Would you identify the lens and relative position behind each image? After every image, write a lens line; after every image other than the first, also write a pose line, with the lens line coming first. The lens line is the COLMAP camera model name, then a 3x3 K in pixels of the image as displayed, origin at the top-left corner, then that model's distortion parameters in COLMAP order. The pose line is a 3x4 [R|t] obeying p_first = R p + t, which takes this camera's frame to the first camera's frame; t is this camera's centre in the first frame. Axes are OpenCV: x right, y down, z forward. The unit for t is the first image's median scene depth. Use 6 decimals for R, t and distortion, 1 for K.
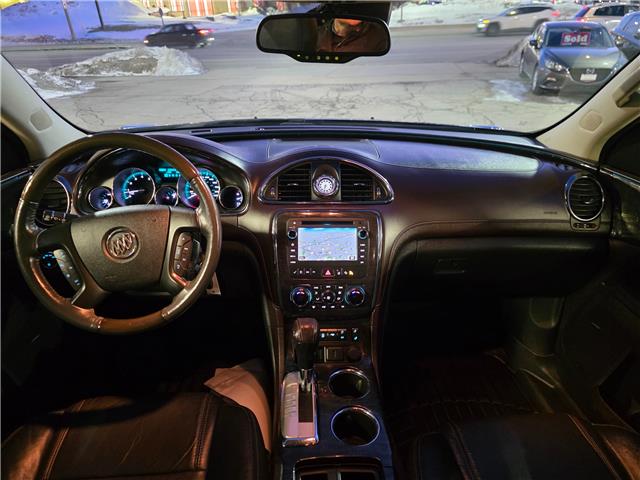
lens RADIAL K [[428.0, 0, 322.8], [0, 428.0, 238.6], [0, 0, 1]] dist [0.065623, -0.064336]
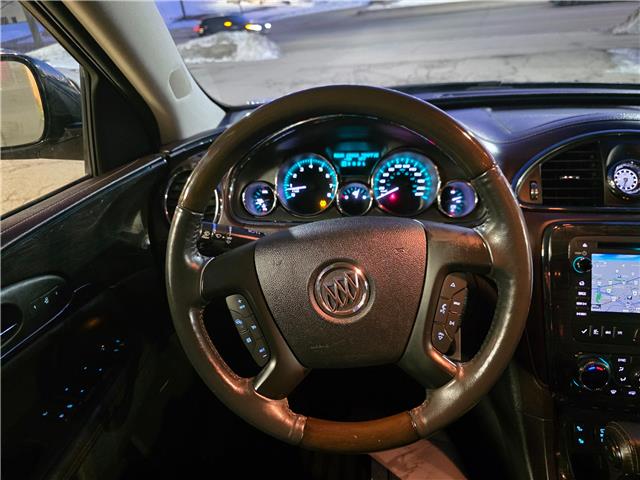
lens RADIAL K [[434.4, 0, 316.3], [0, 434.4, 241.1], [0, 0, 1]] dist [0.050750, -0.048630]
pose [[0.985559, 0.029217, -0.166790, -0.311993], [-0.023355, 0.999042, 0.037005, -0.053889], [0.167711, -0.032576, 0.985298, 0.345159]]
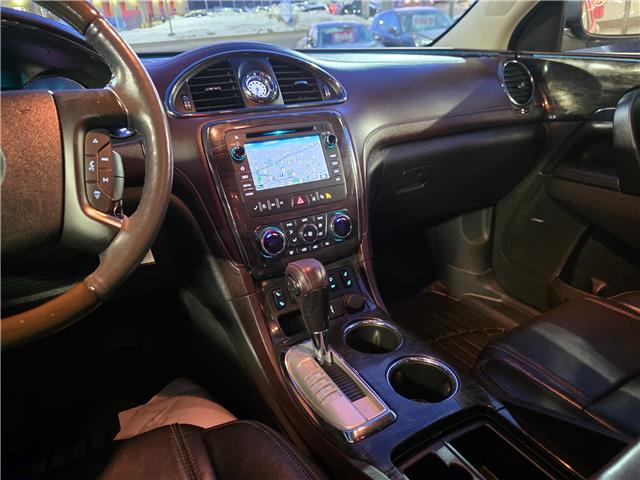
lens RADIAL K [[434.4, 0, 316.3], [0, 434.4, 241.1], [0, 0, 1]] dist [0.050750, -0.048630]
pose [[0.896983, -0.217459, 0.384881, -0.244405], [0.228812, 0.973328, 0.016677, 0.134141], [-0.378242, 0.073107, 0.922815, 0.320141]]
